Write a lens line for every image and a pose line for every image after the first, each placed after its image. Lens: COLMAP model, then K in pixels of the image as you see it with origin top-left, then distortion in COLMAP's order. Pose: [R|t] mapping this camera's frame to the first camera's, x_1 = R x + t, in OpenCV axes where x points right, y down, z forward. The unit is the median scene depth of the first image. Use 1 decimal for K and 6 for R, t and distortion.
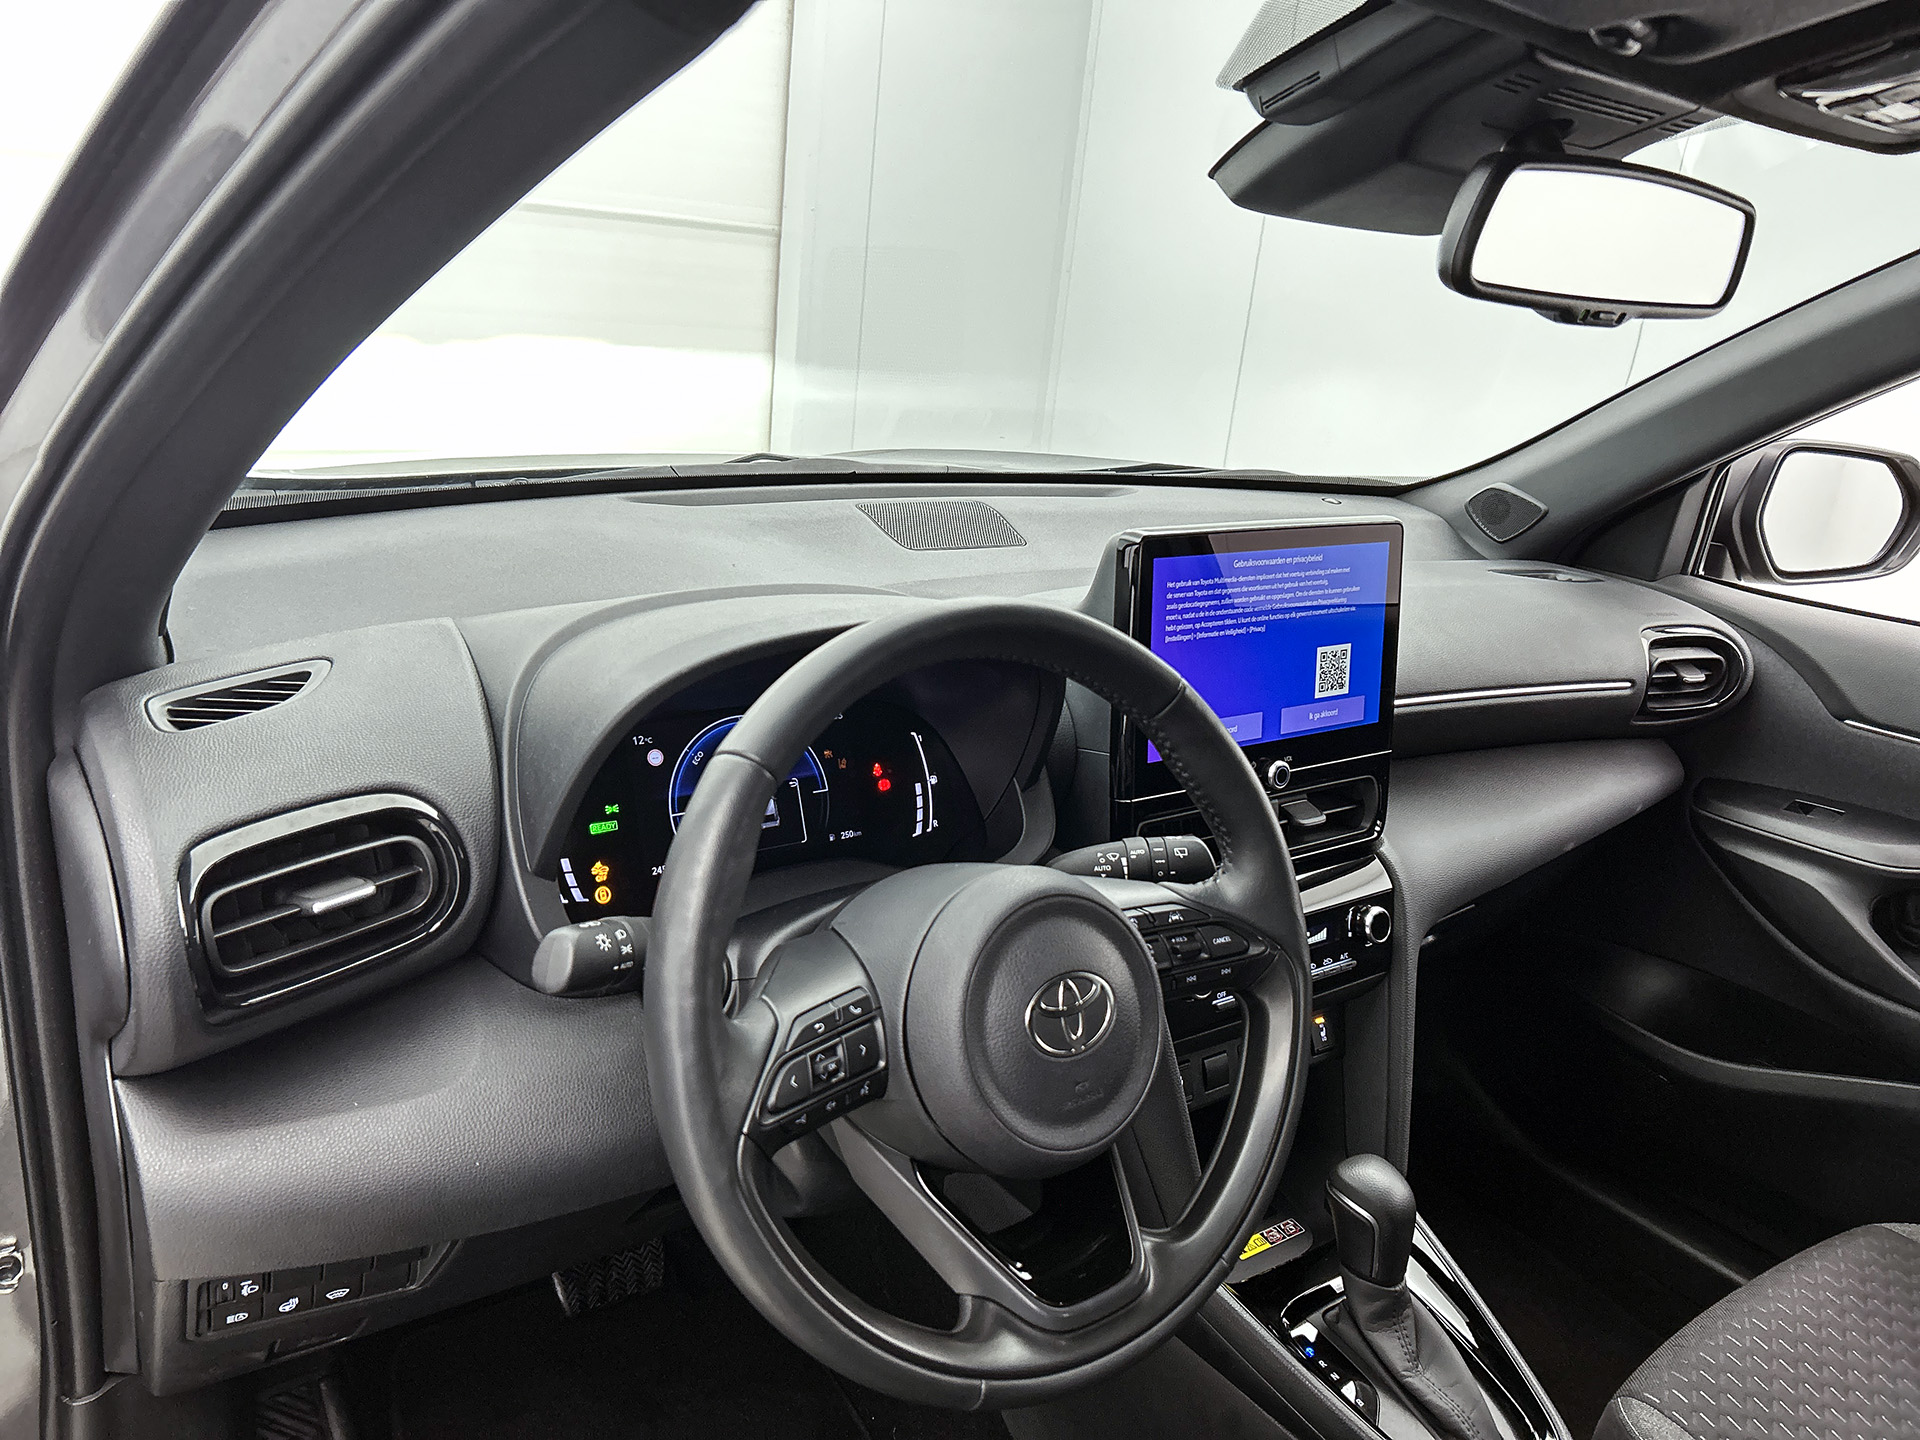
lens RADIAL K [[1511.4, 0, 1007.0], [0, 1511.4, 727.0], [0, 0, 1]] dist [0.154613, -0.250703]
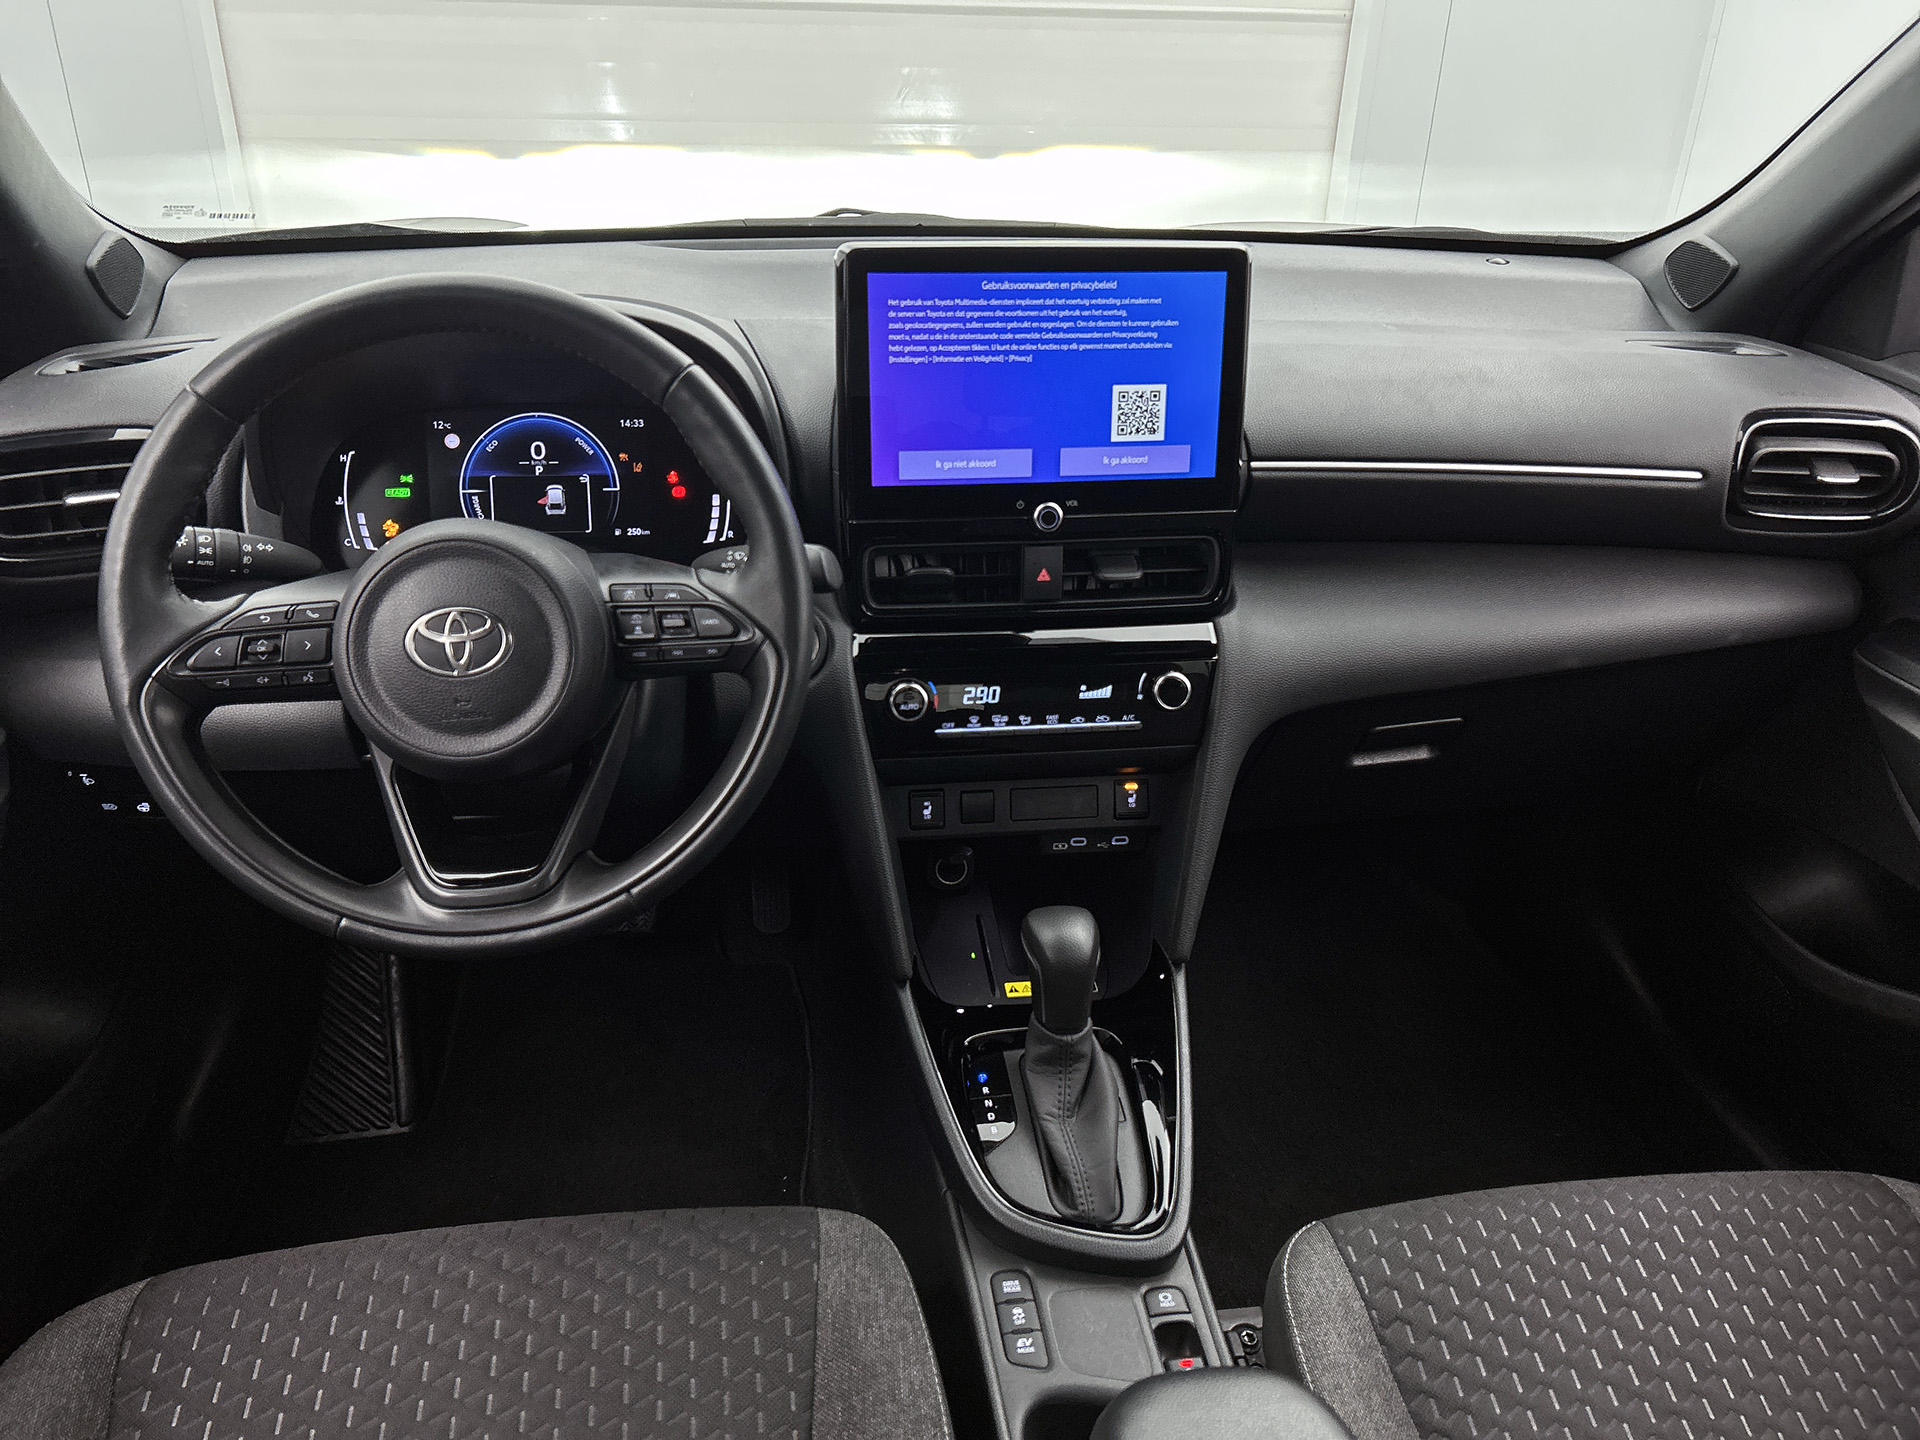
lens RADIAL K [[1523.8, 0, 952.5], [0, 1523.8, 736.2], [0, 0, 1]] dist [0.108583, -0.177847]
pose [[0.867087, 0.139519, -0.478220, 0.632646], [-0.089238, 0.987953, 0.126431, 0.053890], [0.490099, -0.066951, 0.869092, 0.117740]]
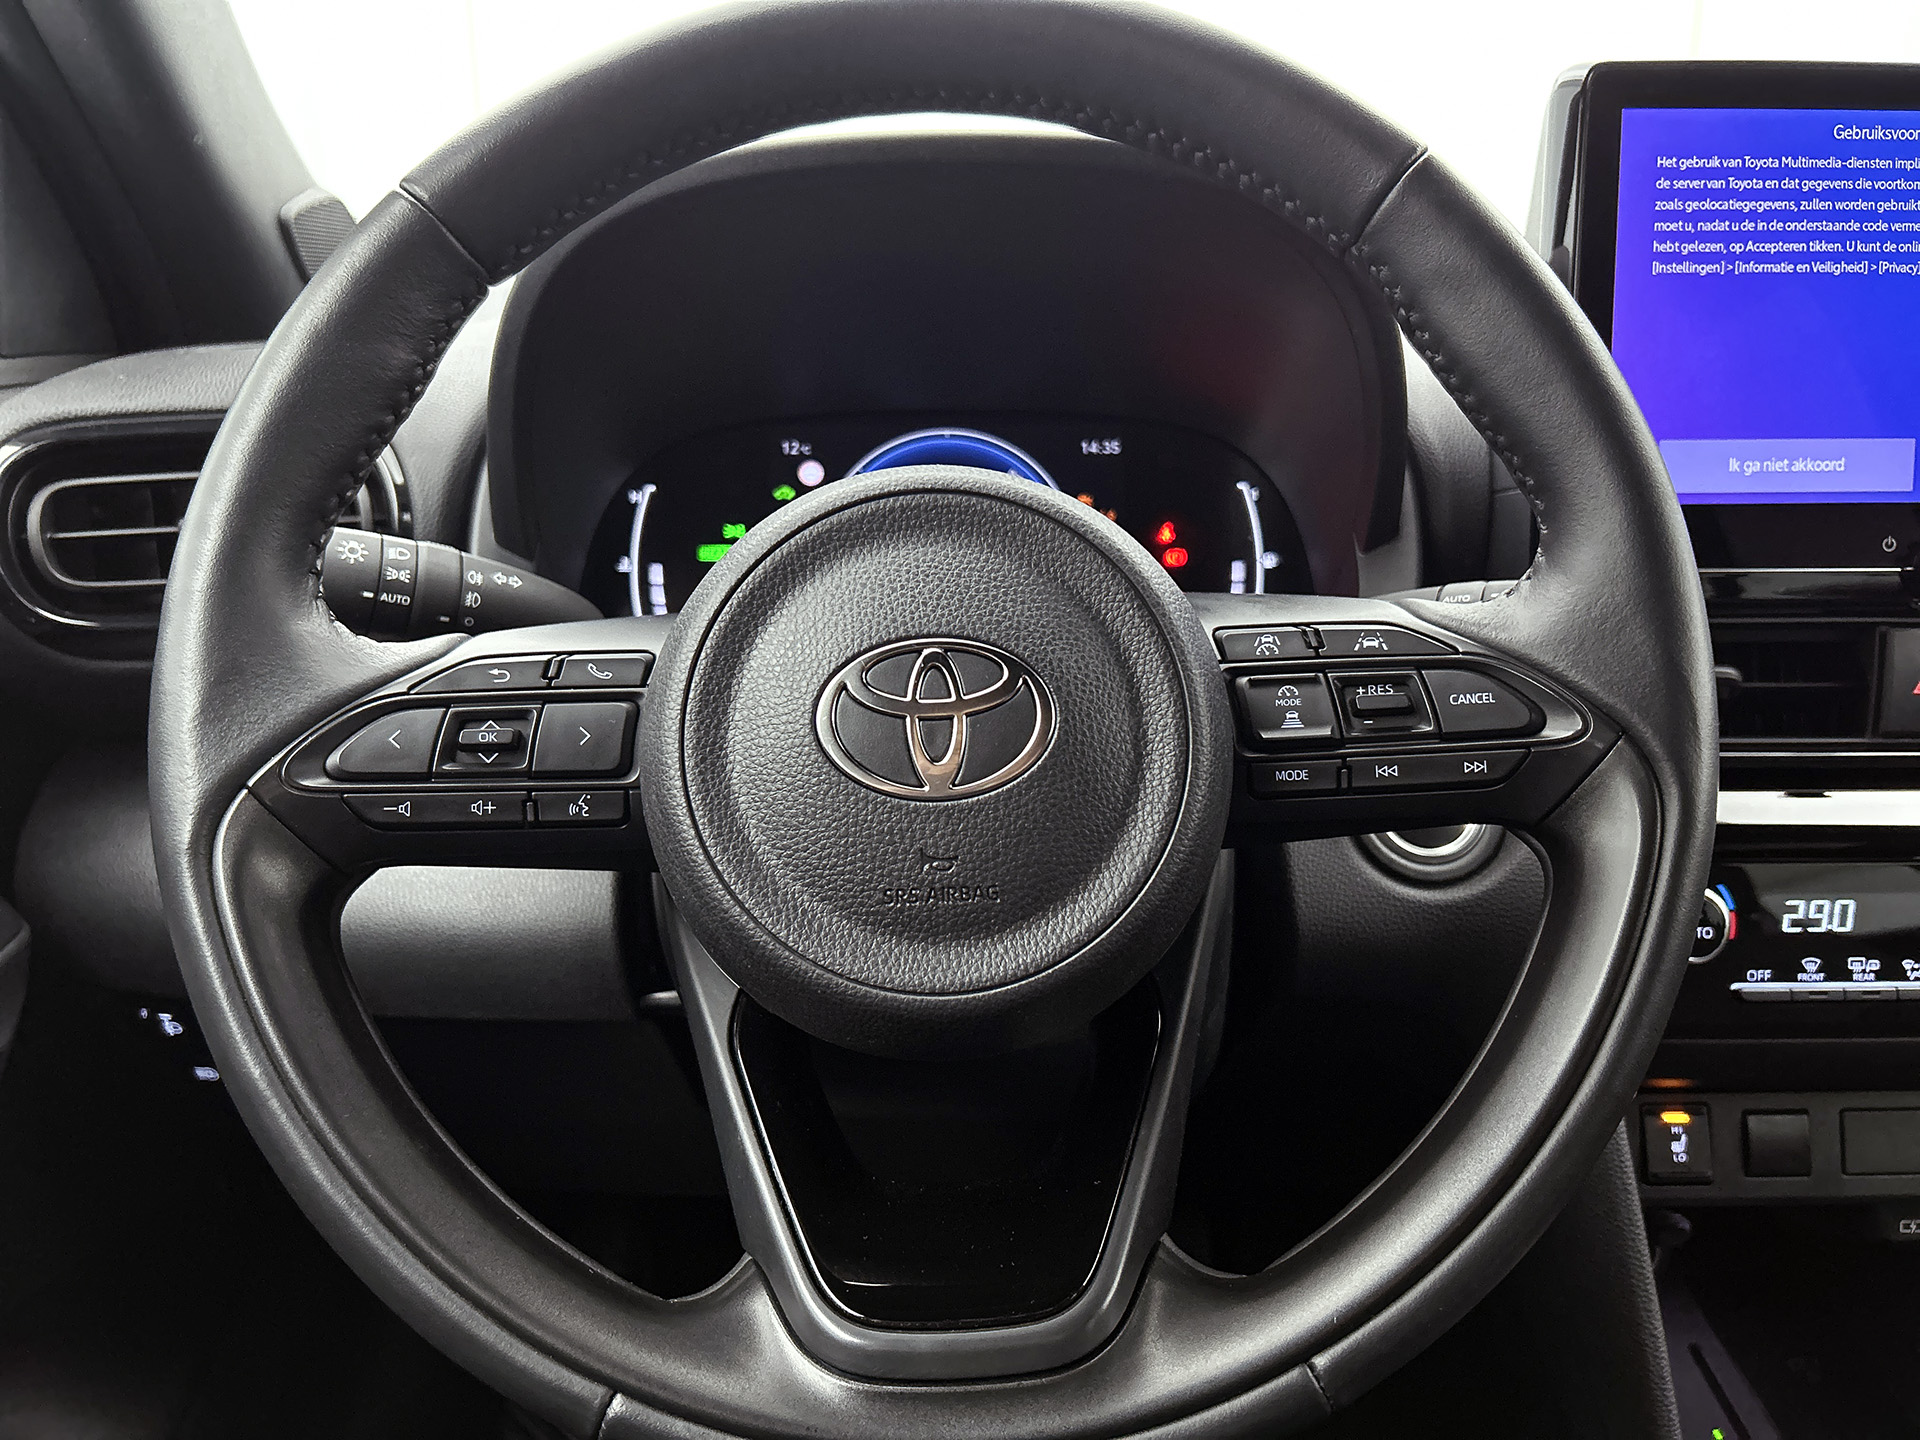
lens RADIAL K [[1529.6, 0, 952.9], [0, 1529.6, 706.5], [0, 0, 1]] dist [0.059580, -0.078166]
pose [[0.802461, 0.050690, -0.594548, 0.227647], [-0.105626, 0.992717, -0.057925, 0.145282], [0.587282, 0.109282, 0.801971, 0.420703]]
